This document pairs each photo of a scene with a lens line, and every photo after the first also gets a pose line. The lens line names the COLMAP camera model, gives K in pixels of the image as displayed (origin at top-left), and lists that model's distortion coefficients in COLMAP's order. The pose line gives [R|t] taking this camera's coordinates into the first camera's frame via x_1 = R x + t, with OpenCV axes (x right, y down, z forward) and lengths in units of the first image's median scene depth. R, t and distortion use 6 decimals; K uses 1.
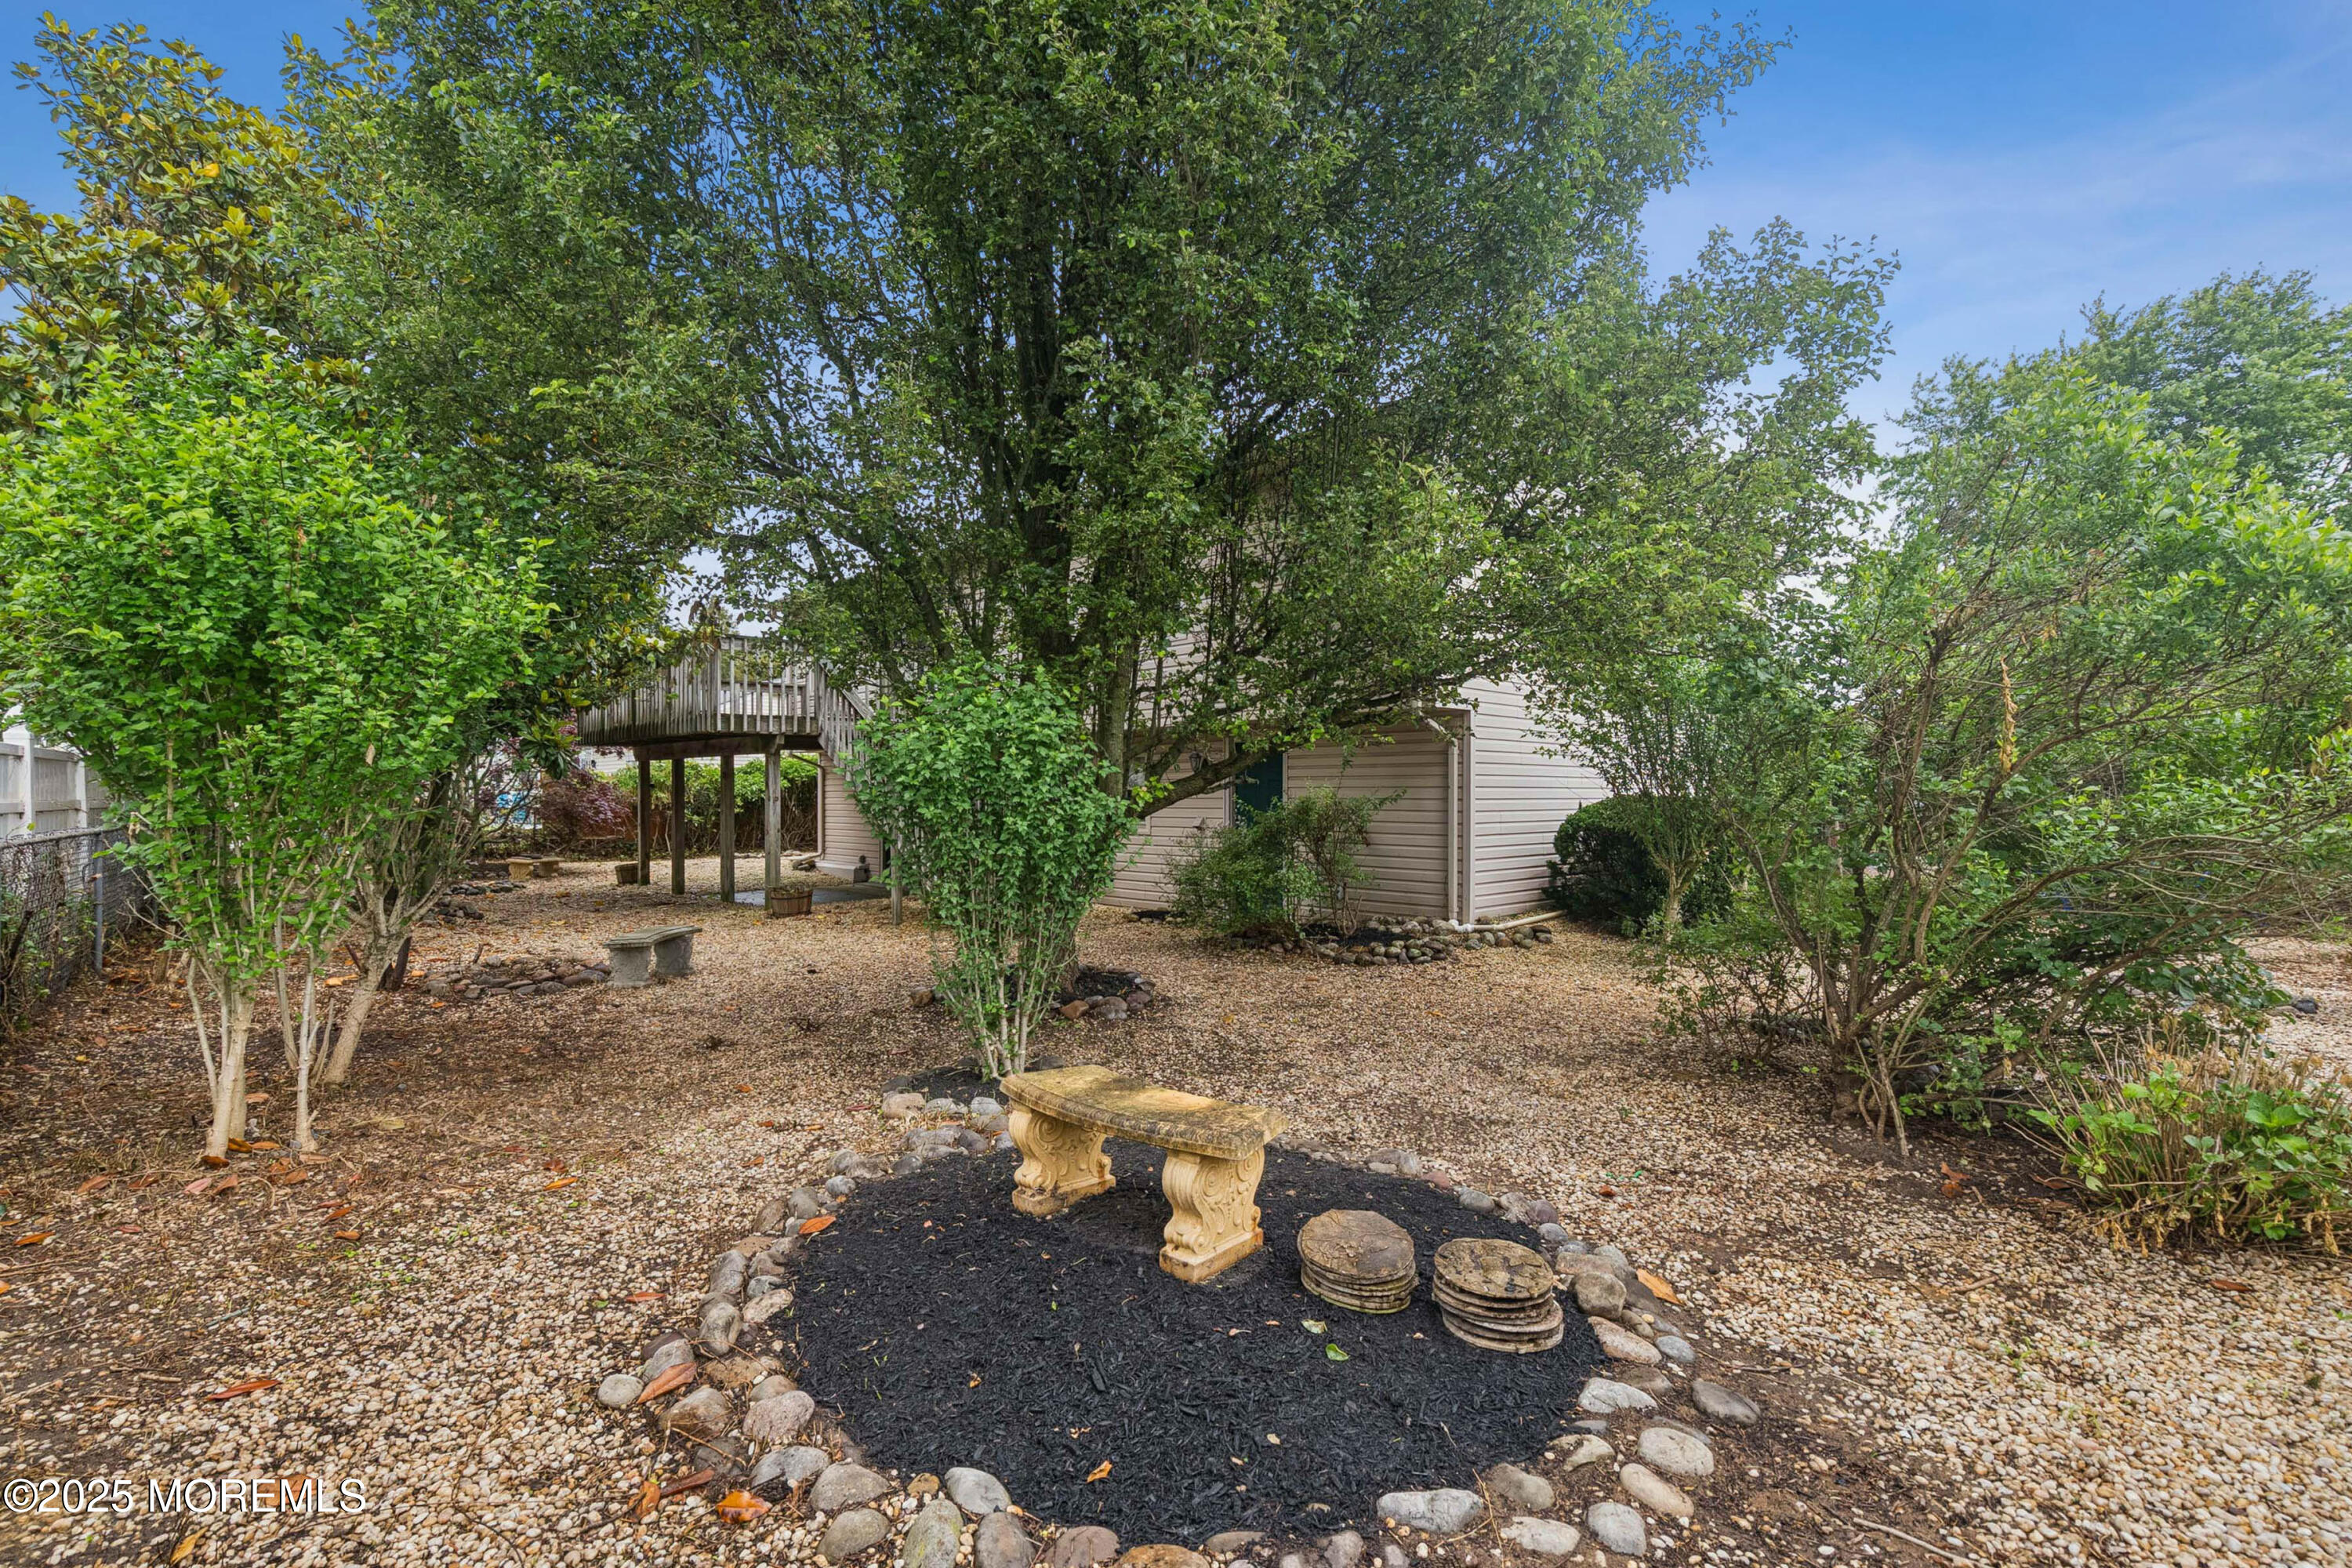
lens RADIAL K [[1095.6, 0, 1176.0], [0, 1095.6, 784.0], [0, 0, 1]] dist [0.000210, 0.000016]
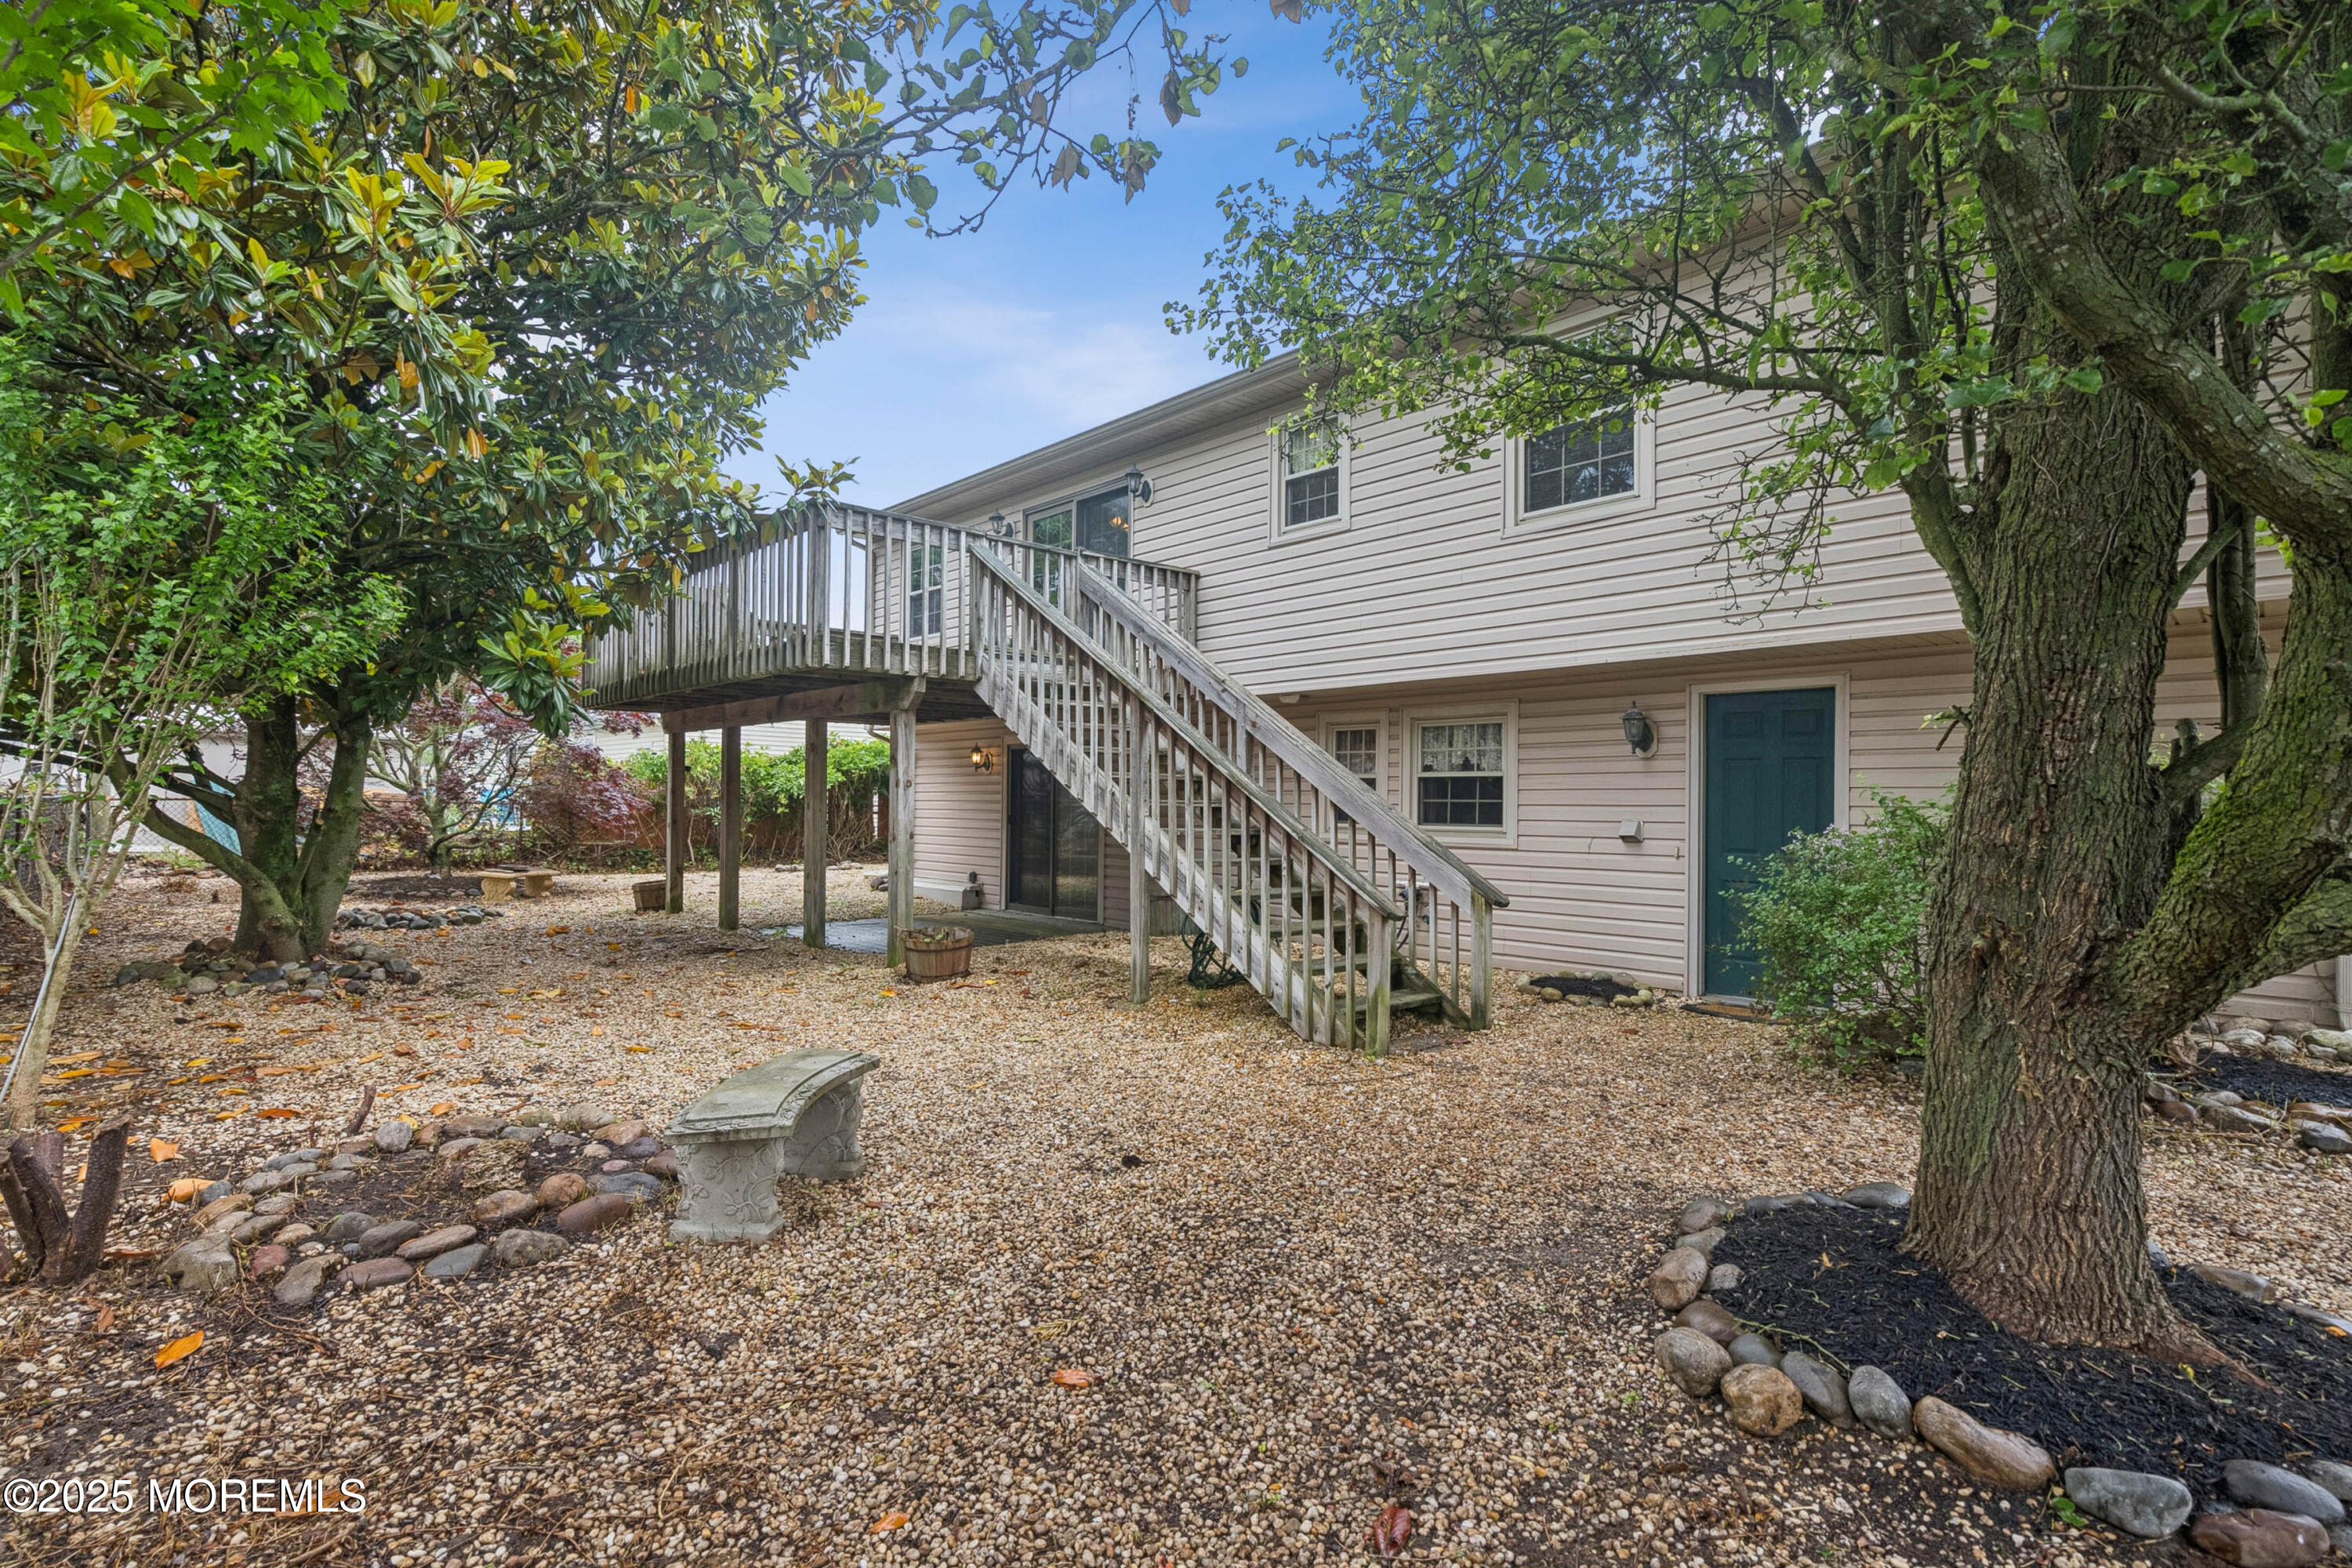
lens RADIAL K [[1110.6, 0, 1176.0], [0, 1110.6, 784.0], [0, 0, 1]] dist [-0.000960, -0.000027]
pose [[0.999933, 0.011484, -0.001739, -0.168673], [-0.011500, 0.999893, -0.009085, 0.013912], [0.001634, 0.009105, 0.999957, 0.299352]]
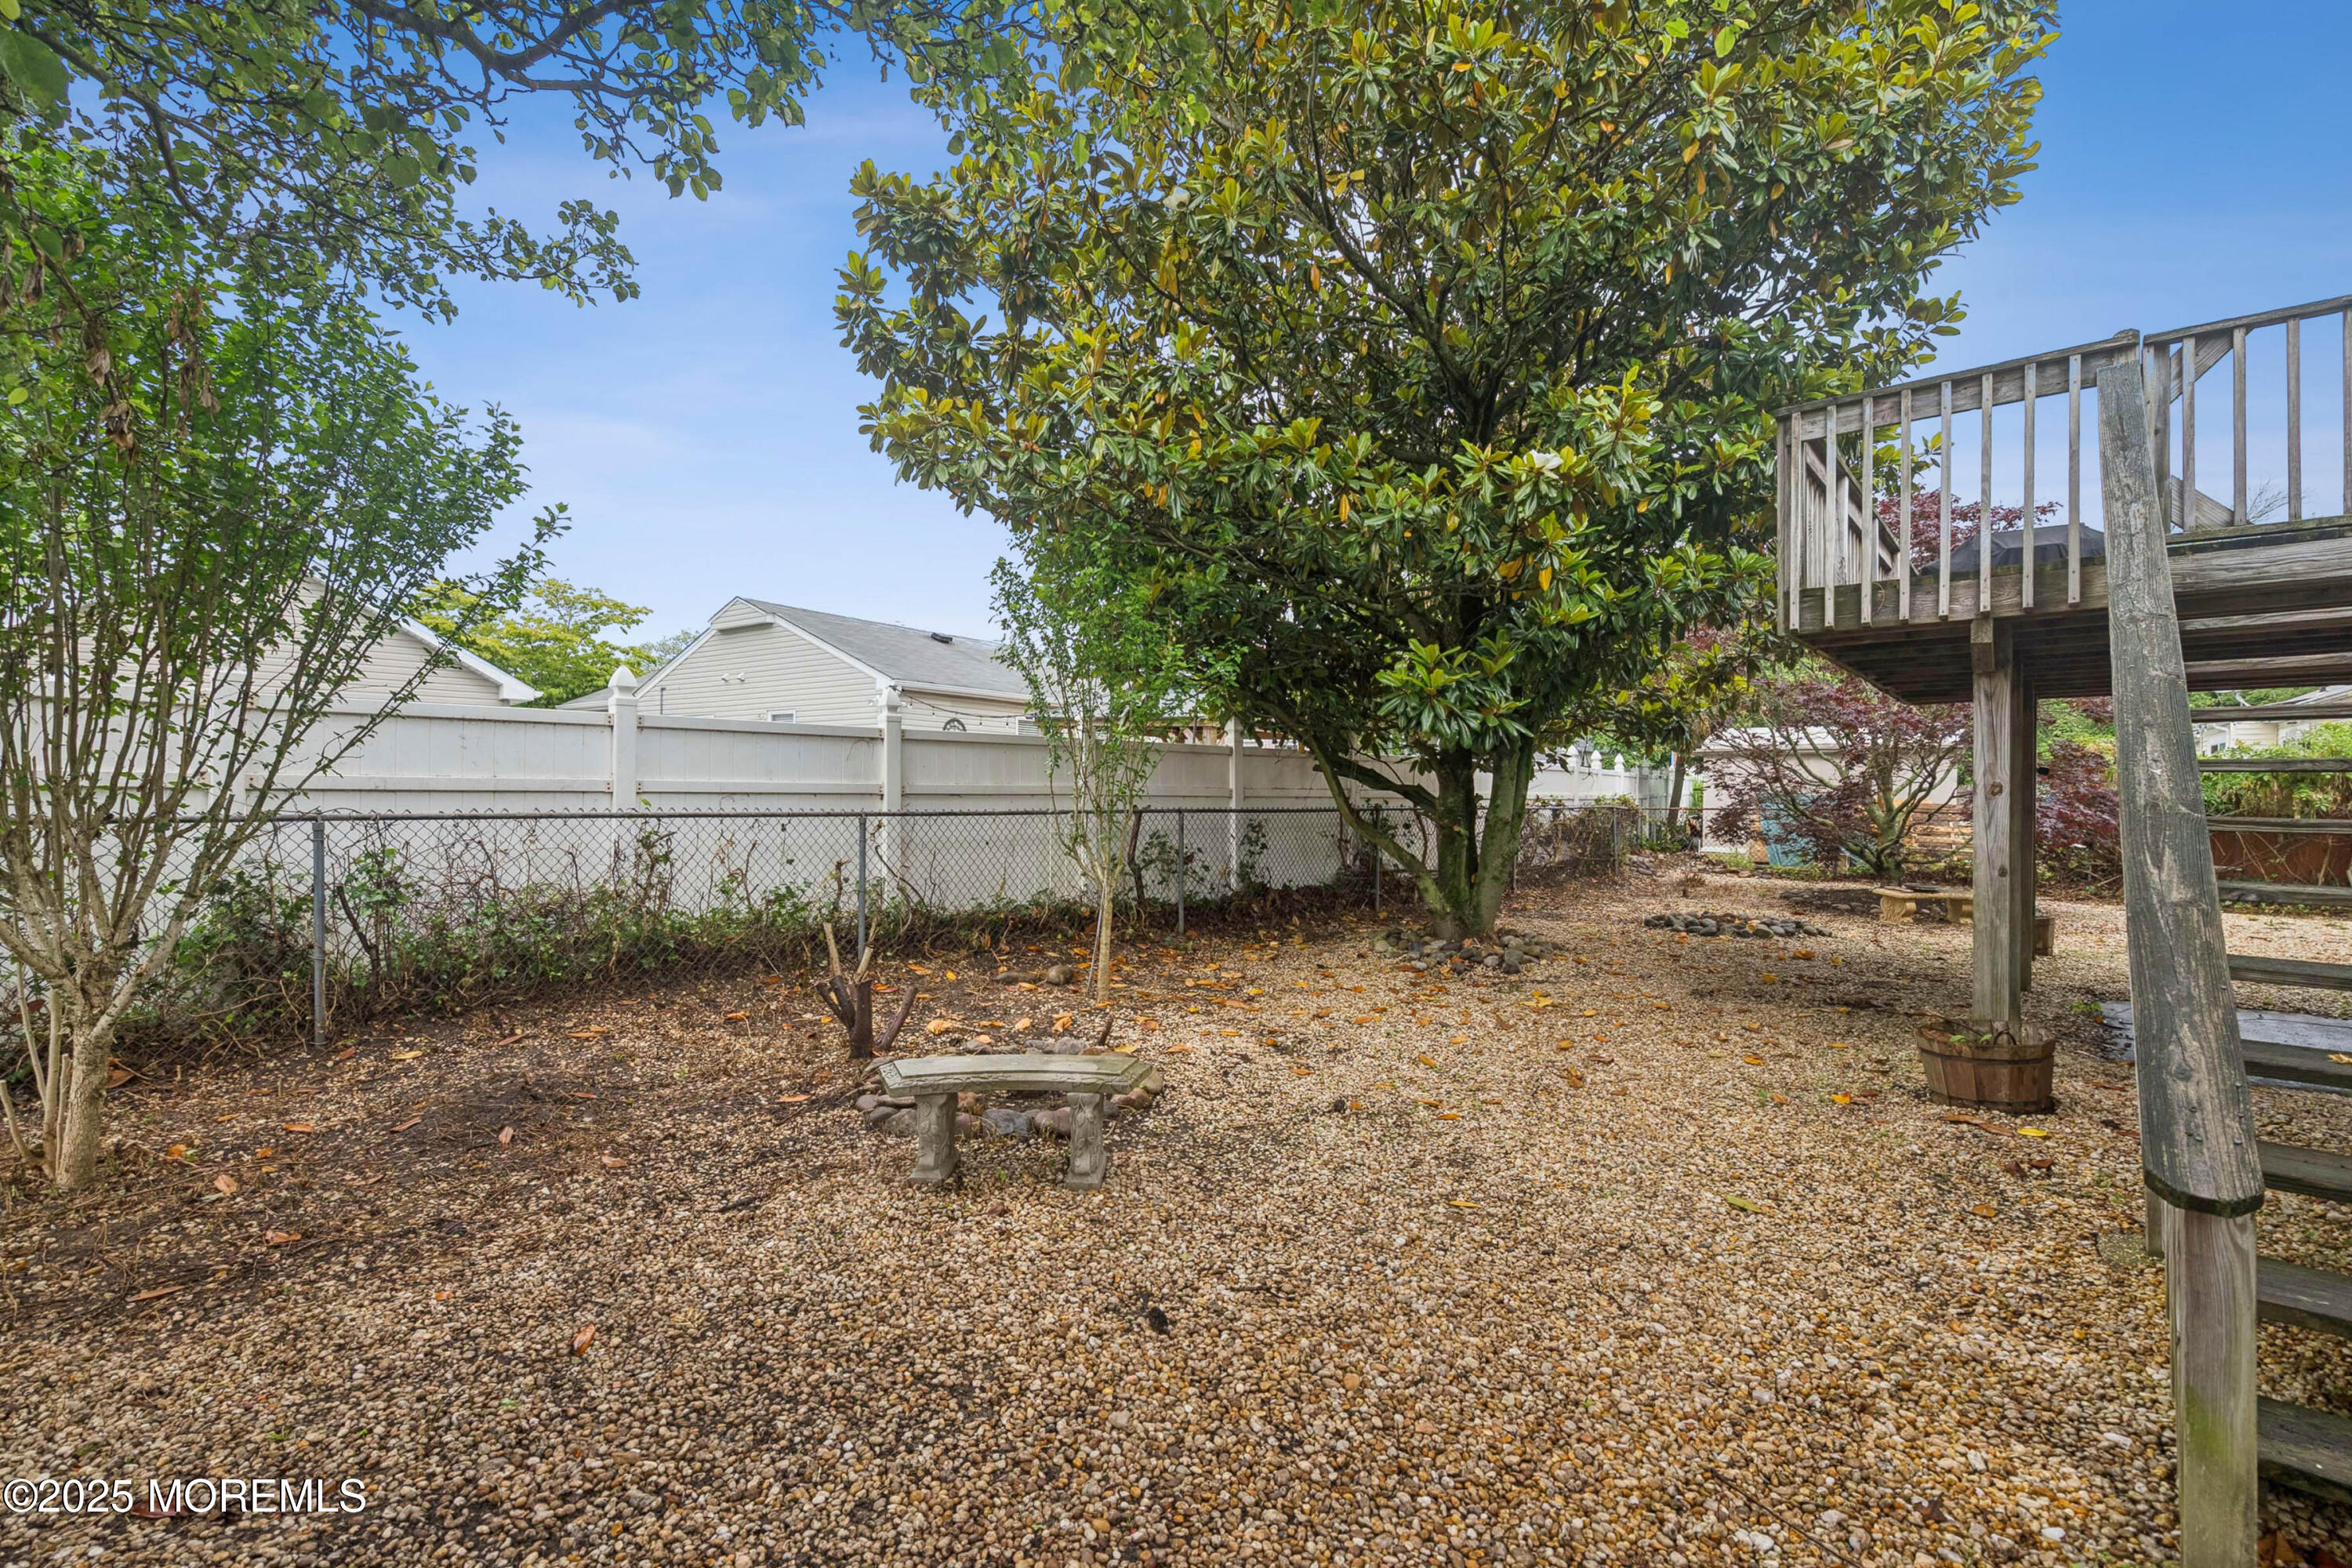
lens RADIAL K [[1110.6, 0, 1176.0], [0, 1110.6, 784.0], [0, 0, 1]] dist [-0.000960, -0.000027]
pose [[0.080875, -0.008975, -0.996684, -0.015360], [0.002468, 0.999958, -0.008805, 0.011988], [0.996721, -0.001748, 0.080893, 0.514491]]
